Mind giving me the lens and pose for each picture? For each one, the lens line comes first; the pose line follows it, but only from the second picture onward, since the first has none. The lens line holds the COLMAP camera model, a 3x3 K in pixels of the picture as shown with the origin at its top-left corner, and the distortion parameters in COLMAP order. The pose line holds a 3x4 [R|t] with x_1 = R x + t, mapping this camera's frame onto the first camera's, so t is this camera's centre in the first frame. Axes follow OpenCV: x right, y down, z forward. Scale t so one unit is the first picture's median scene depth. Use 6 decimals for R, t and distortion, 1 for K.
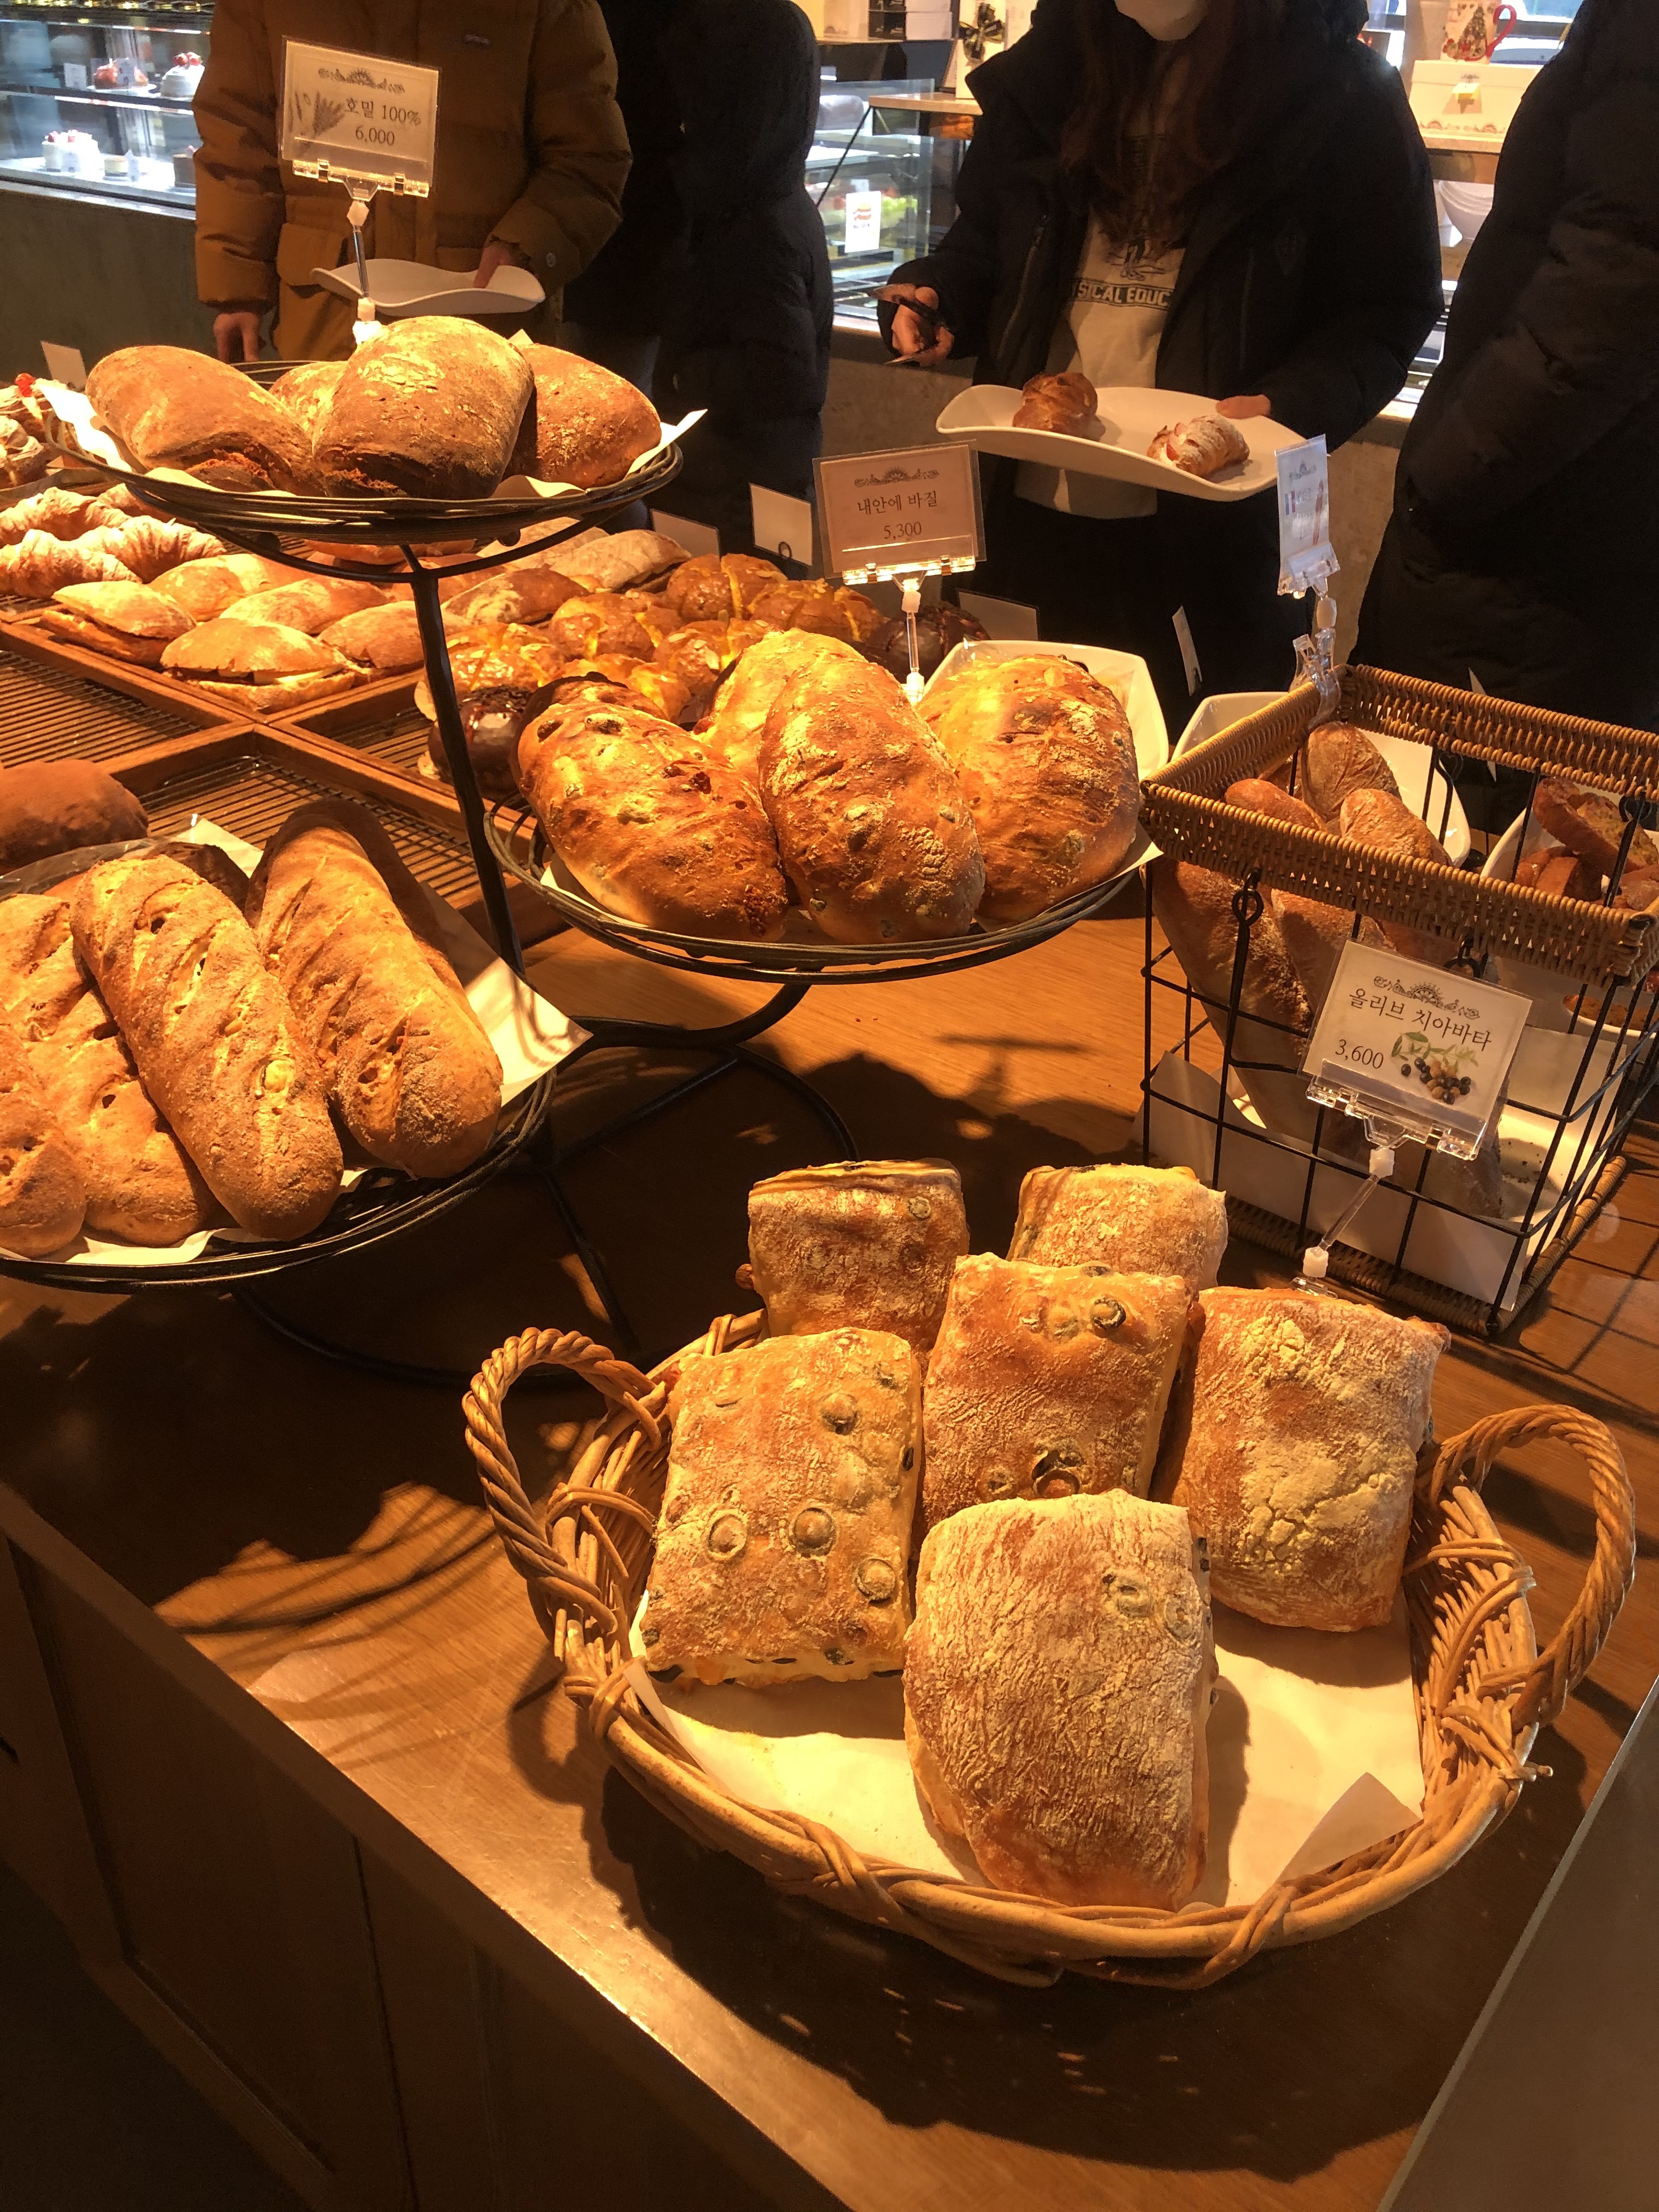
lens RADIAL K [[1828.0, 0, 829.5], [0, 1828.0, 1106.0], [0, 0, 1]] dist [0.043056, -0.067061]
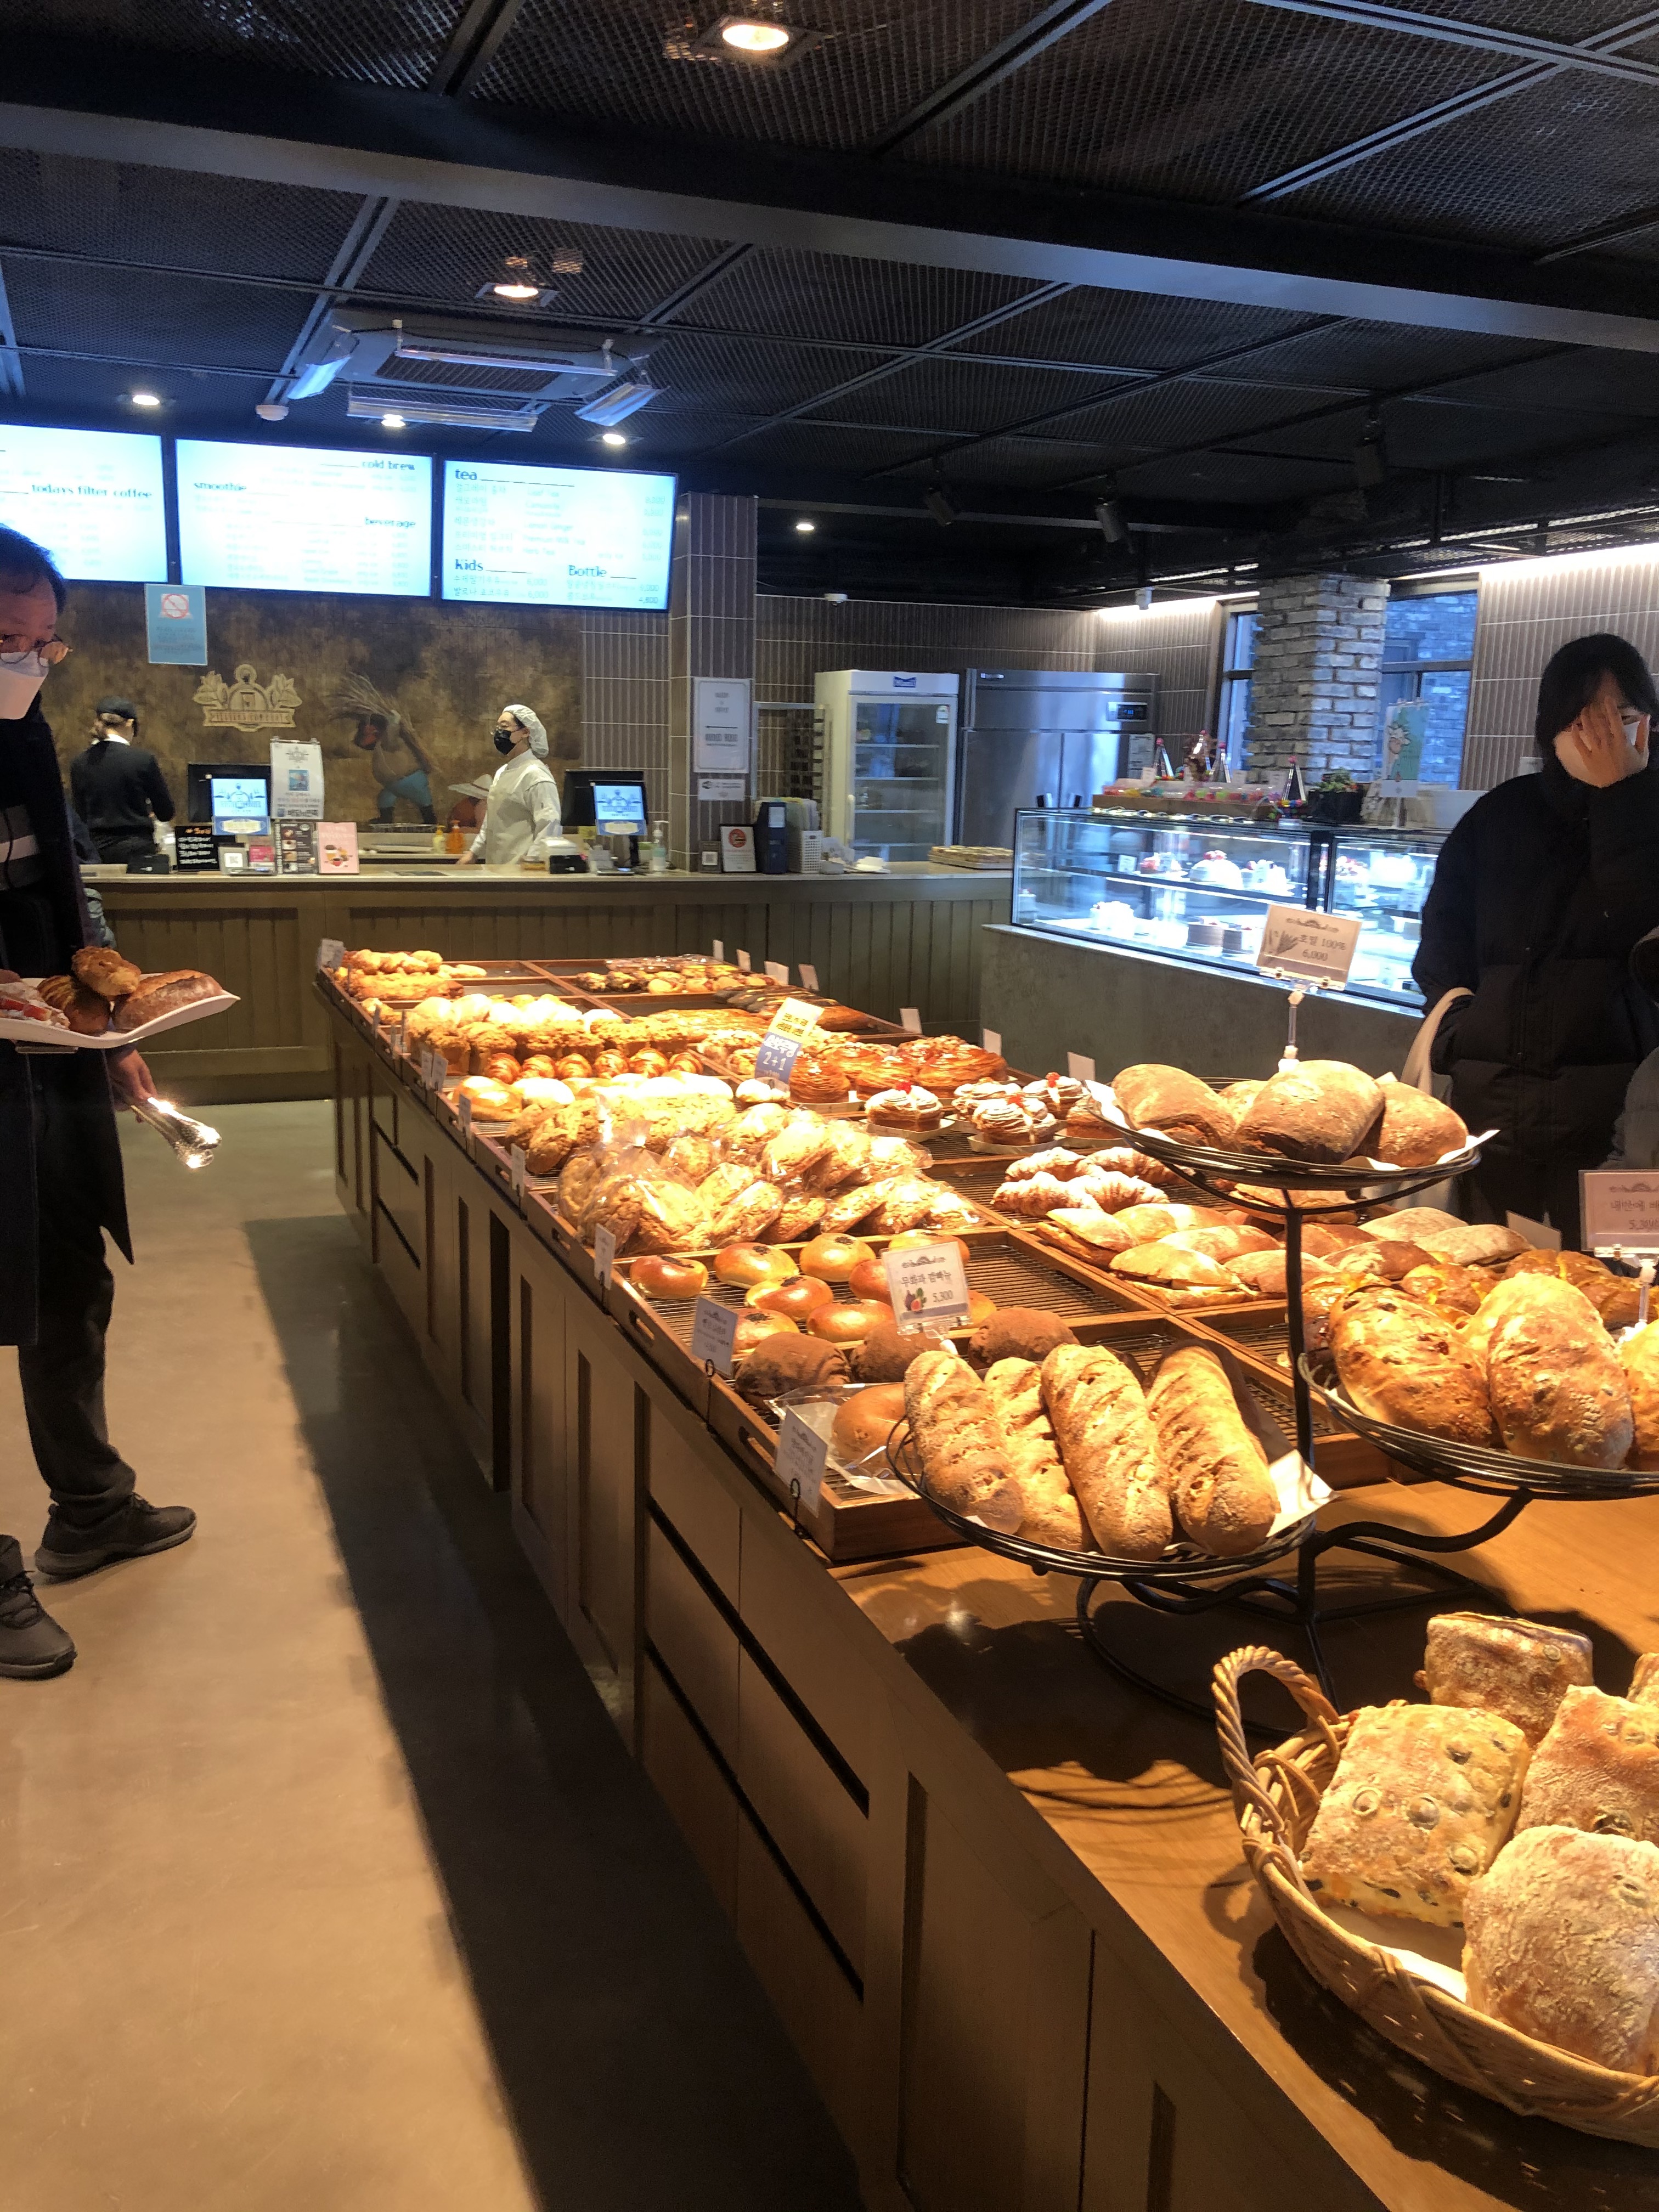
lens RADIAL K [[1828.0, 0, 829.5], [0, 1828.0, 1106.0], [0, 0, 1]] dist [0.043056, -0.067061]
pose [[0.877555, 0.089567, -0.471036, 0.189396], [-0.254185, 0.919894, -0.298638, 0.232183], [0.406555, 0.381802, 0.830024, -0.582000]]
